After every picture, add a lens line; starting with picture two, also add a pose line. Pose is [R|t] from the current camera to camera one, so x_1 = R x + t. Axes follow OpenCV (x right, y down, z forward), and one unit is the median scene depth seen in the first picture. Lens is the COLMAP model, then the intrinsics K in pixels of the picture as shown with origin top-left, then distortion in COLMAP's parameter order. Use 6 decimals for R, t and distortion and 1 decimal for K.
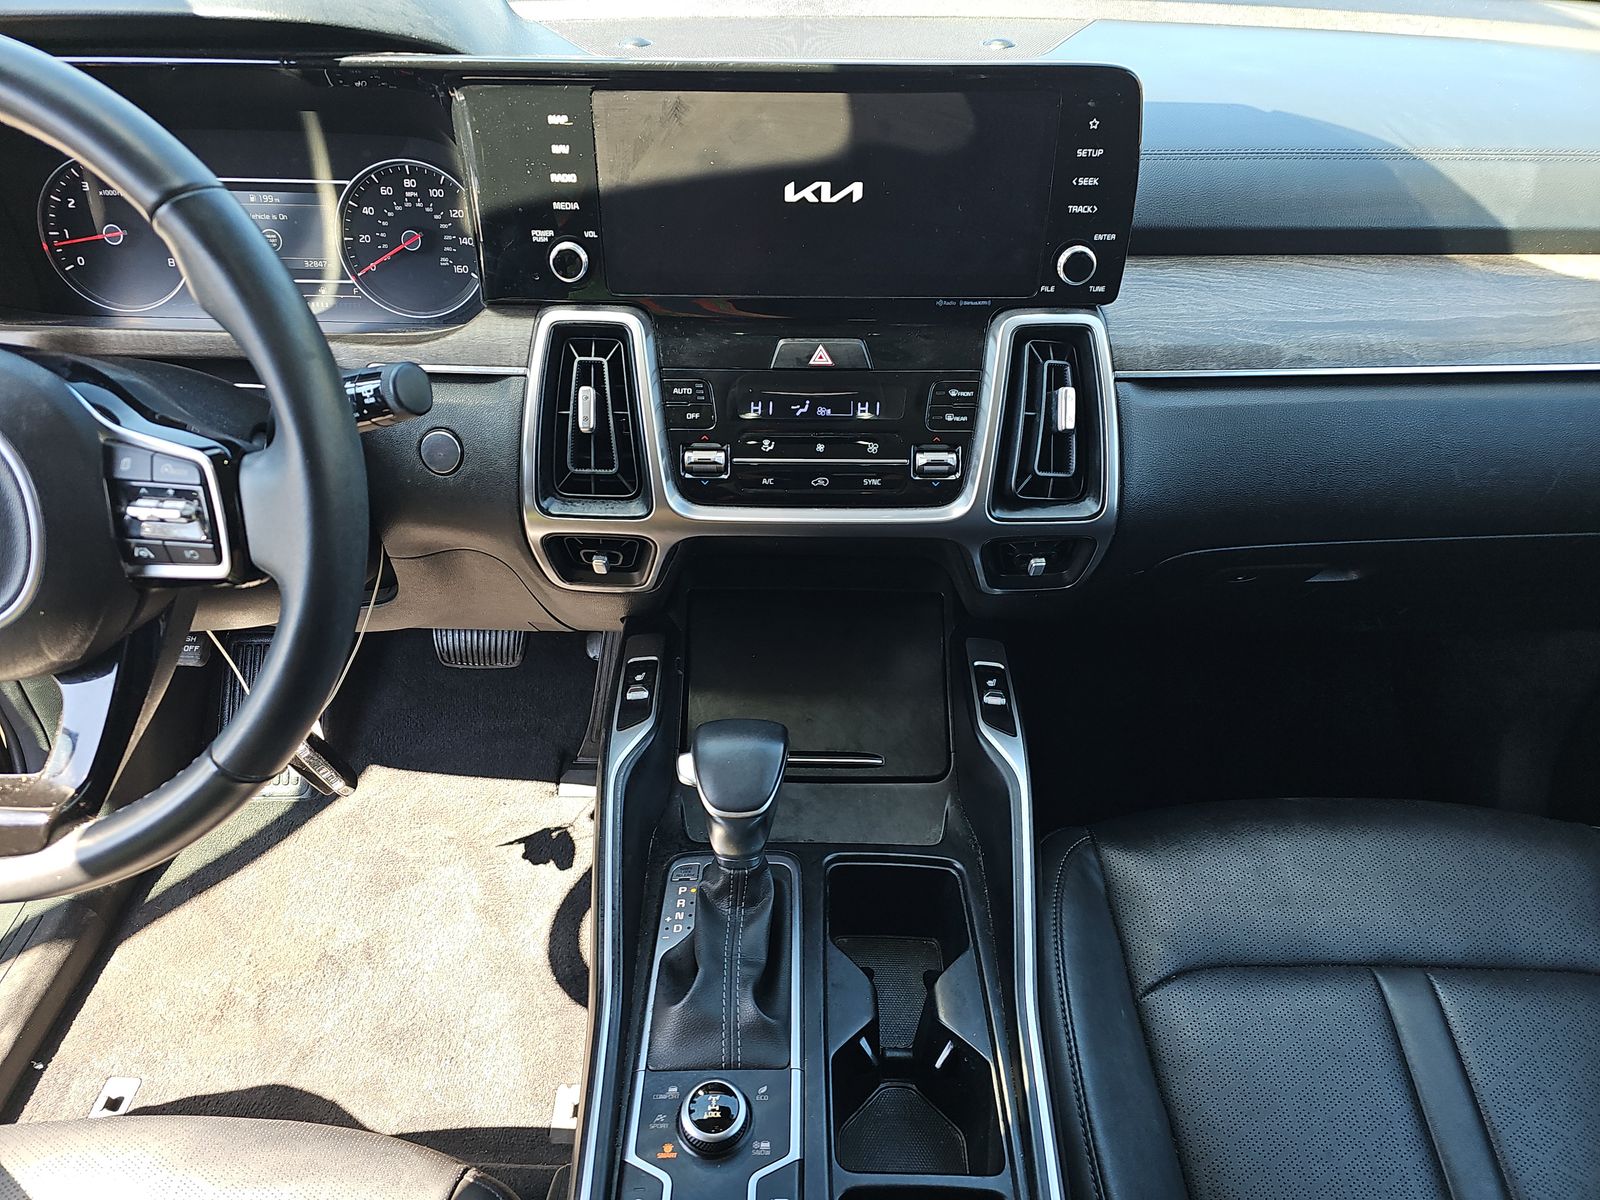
lens RADIAL K [[1069.8, 0, 799.3], [0, 1069.8, 600.7], [0, 0, 1]] dist [0.008818, 0.000408]
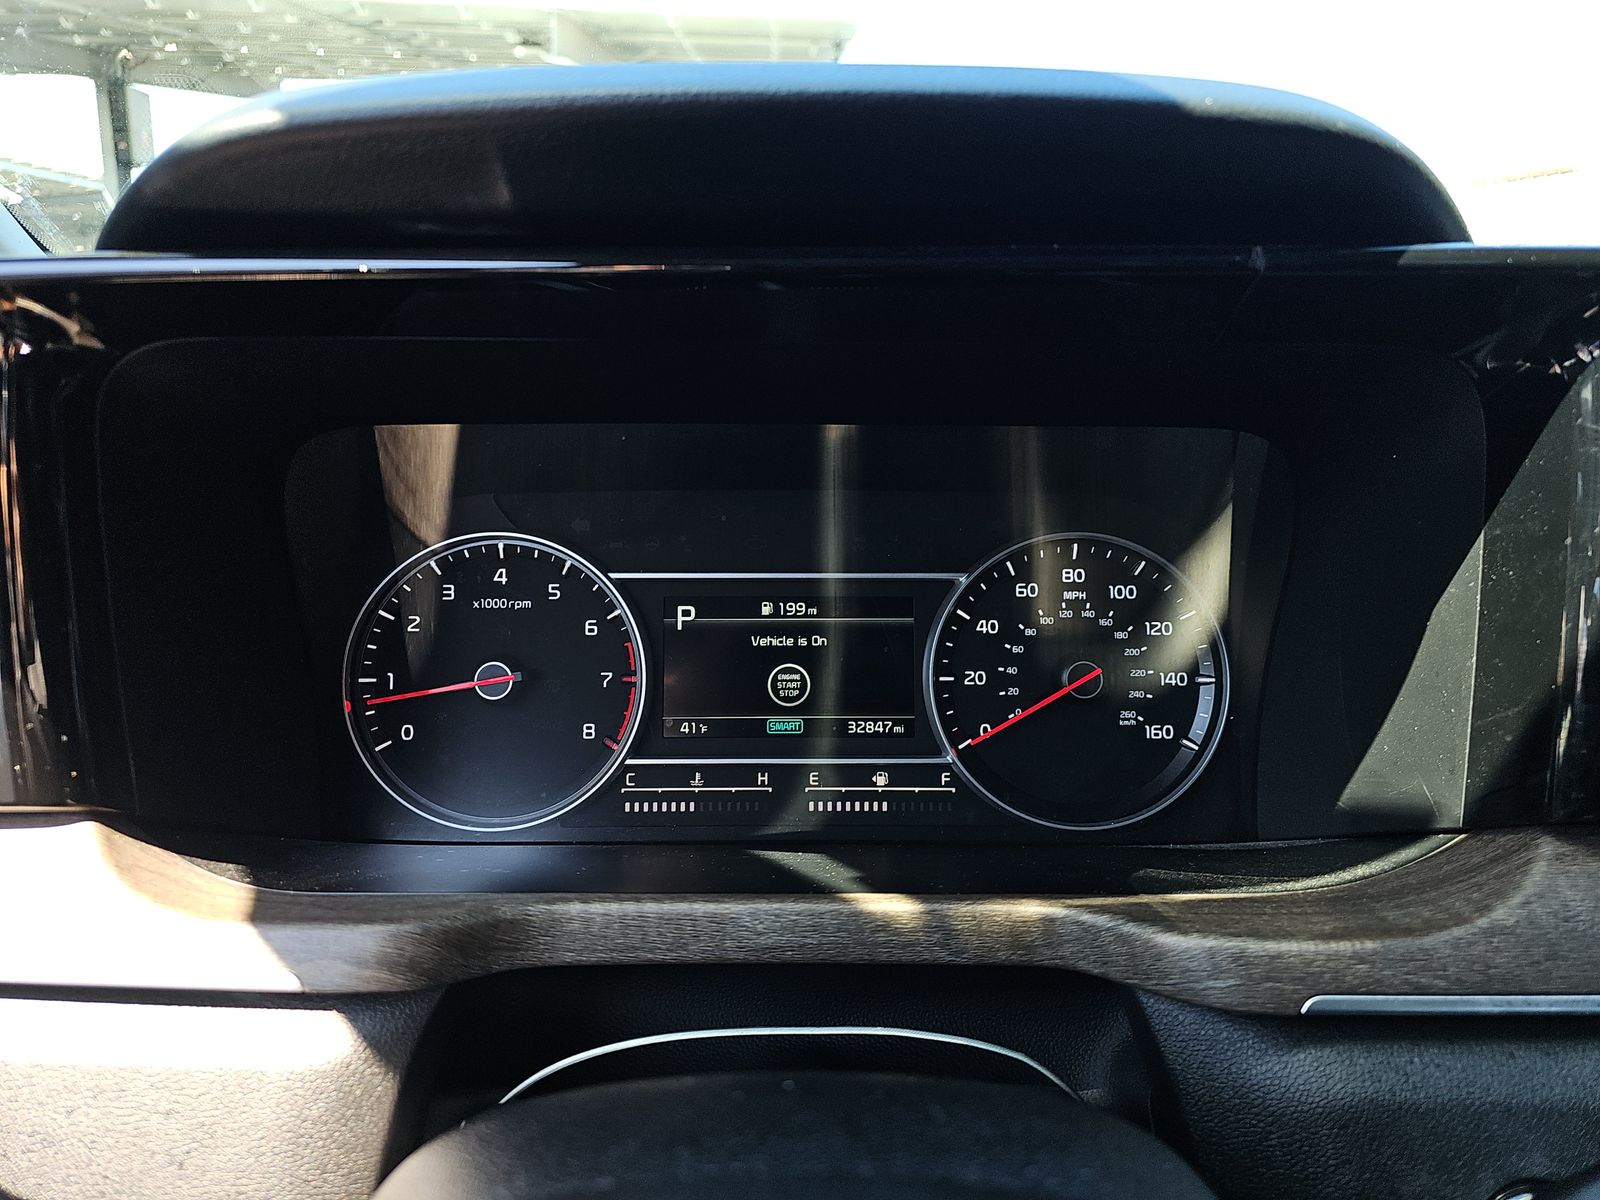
lens RADIAL K [[1069.8, 0, 801.0], [0, 1069.8, 599.1], [0, 0, 1]] dist [0.008818, 0.000408]
pose [[0.999346, -0.014948, 0.032930, -0.508111], [0.026383, 0.924134, -0.381157, -0.181618], [-0.024734, 0.381776, 0.923924, 0.520681]]
